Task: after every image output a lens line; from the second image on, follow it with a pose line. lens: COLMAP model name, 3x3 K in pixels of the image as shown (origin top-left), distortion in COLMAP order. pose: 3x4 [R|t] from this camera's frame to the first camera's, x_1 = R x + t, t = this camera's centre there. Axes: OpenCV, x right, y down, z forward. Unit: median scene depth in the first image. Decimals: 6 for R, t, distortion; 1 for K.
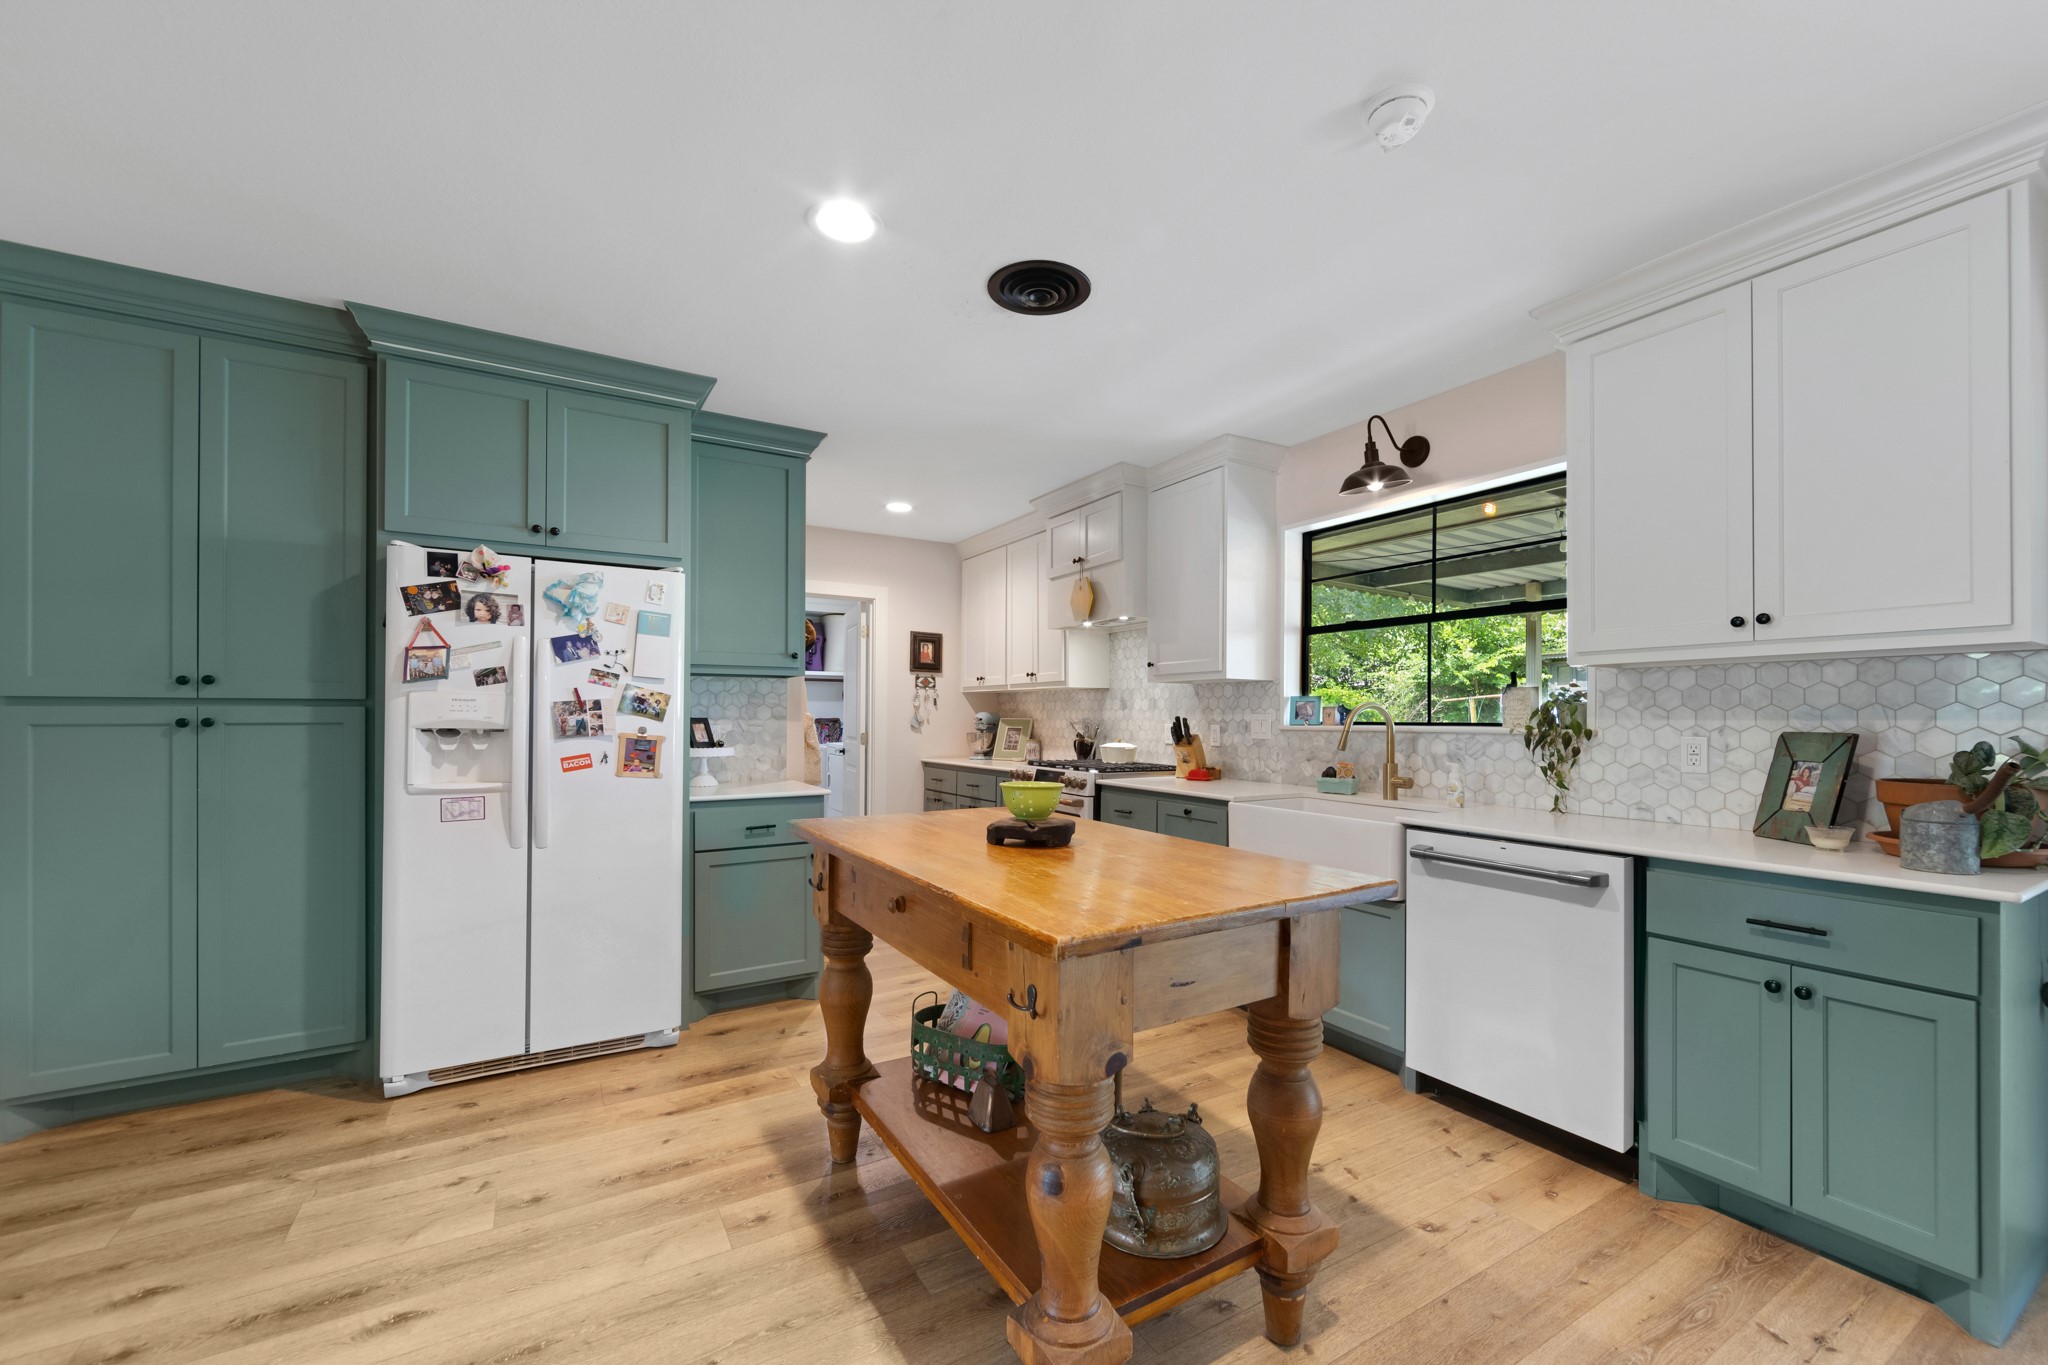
lens RADIAL K [[806.2, 0, 1020.7], [0, 806.2, 712.3], [0, 0, 1]] dist [-0.004830, 0.000075]
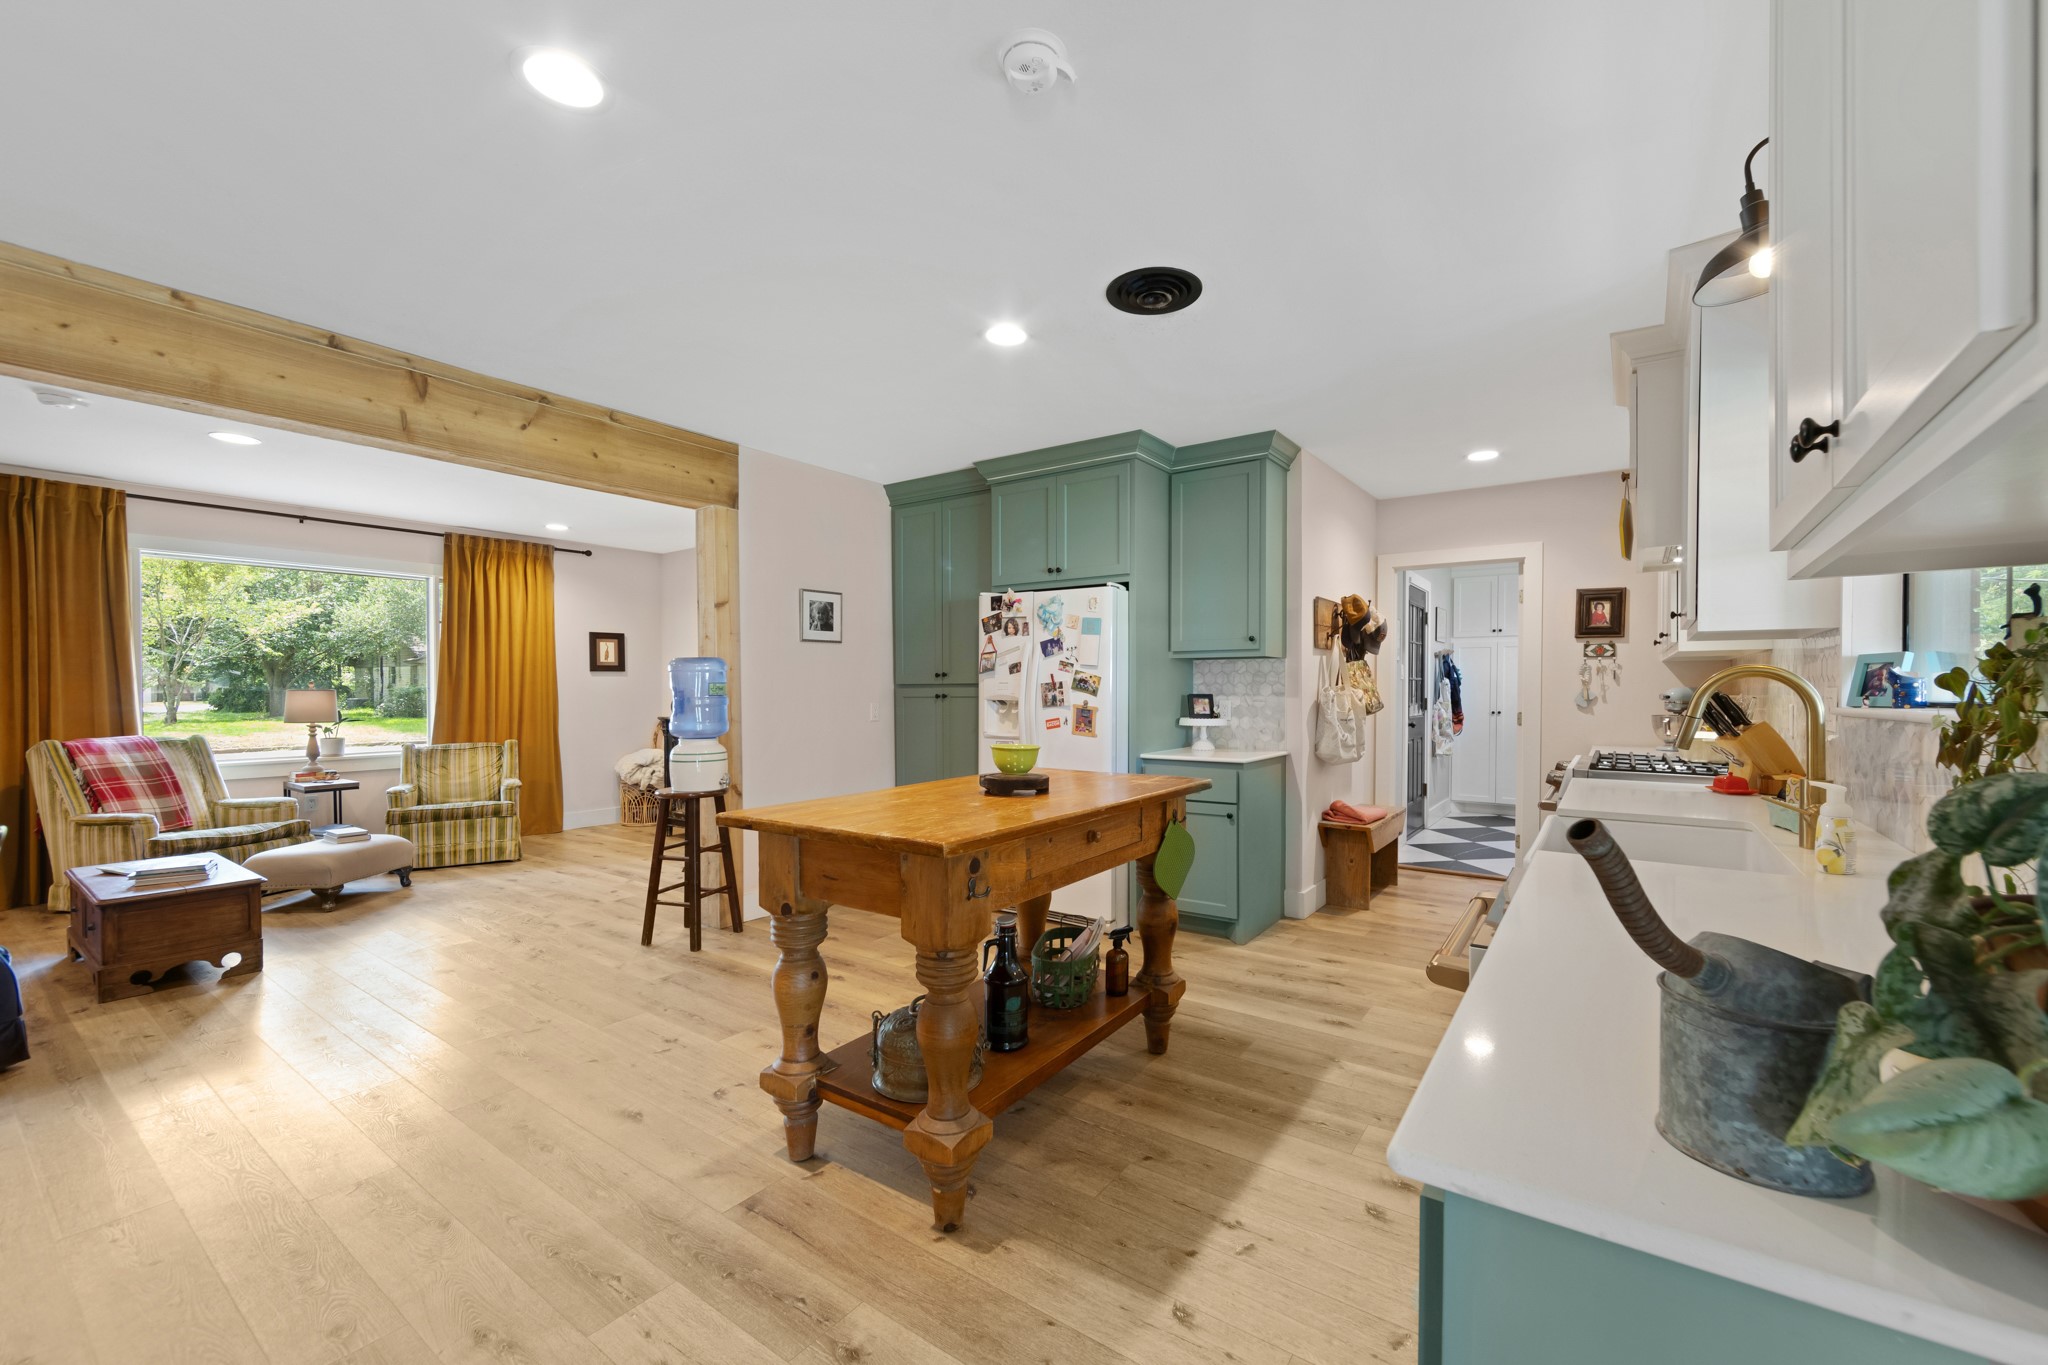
lens RADIAL K [[806.2, 0, 1061.7], [0, 806.2, 699.1], [0, 0, 1]] dist [-0.004830, 0.000075]
pose [[0.424909, 0.004910, -0.905223, 0.815888], [0.005336, 0.999954, 0.007928, 0.004735], [0.905220, -0.008199, 0.424864, 0.372952]]
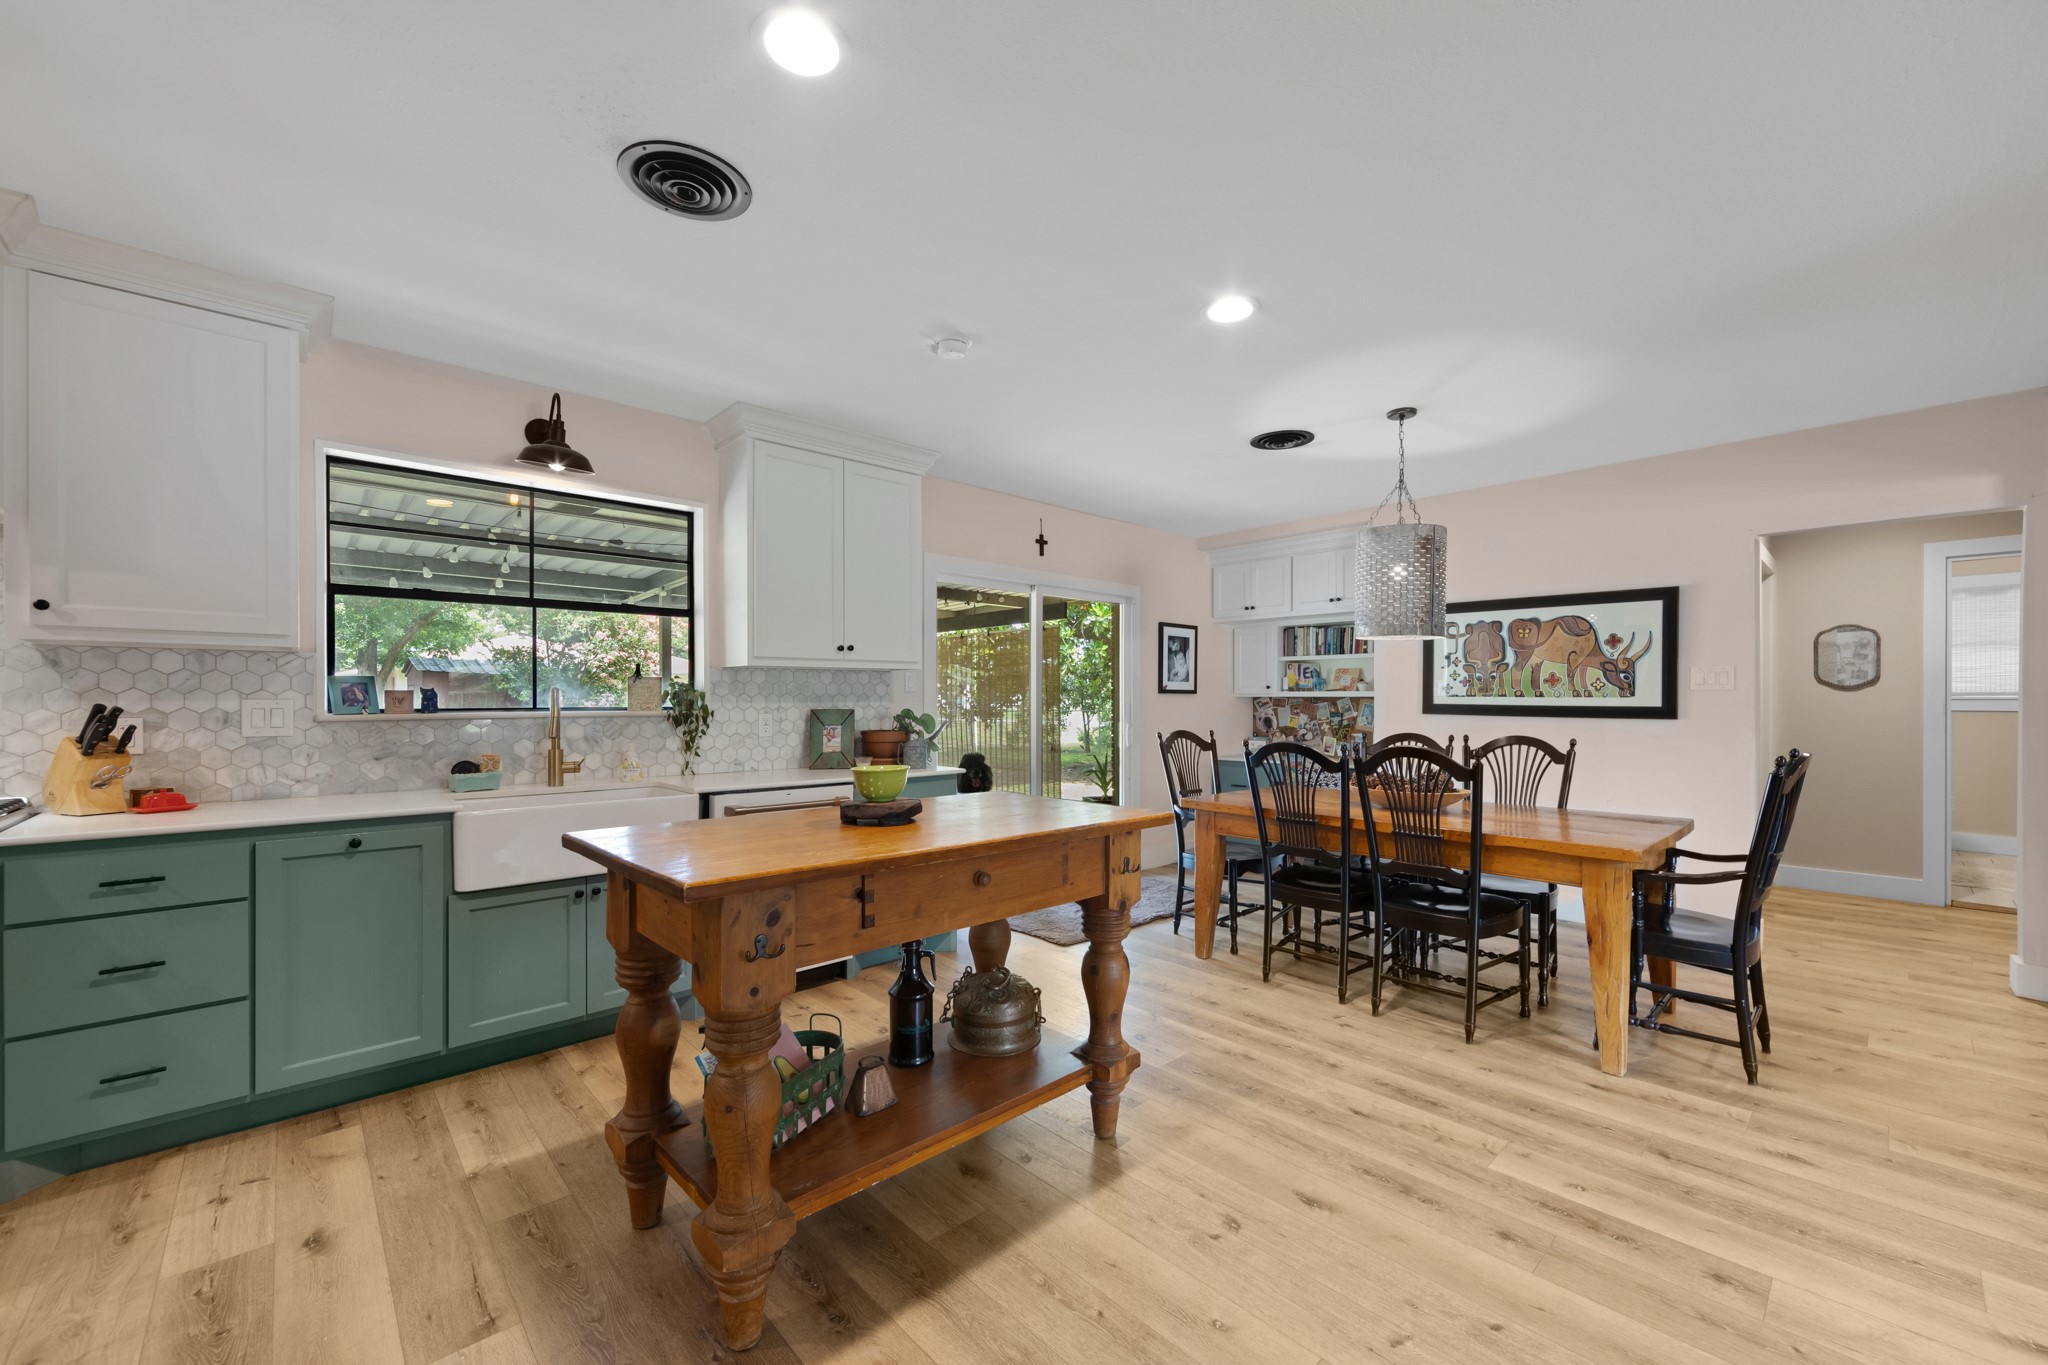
lens RADIAL K [[806.2, 0, 1061.1], [0, 806.2, 703.8], [0, 0, 1]] dist [-0.004830, 0.000075]
pose [[-0.242377, -0.009164, 0.970139, -0.763457], [-0.004679, 0.999955, 0.008276, -0.005724], [-0.970171, -0.002533, -0.242409, 0.717648]]
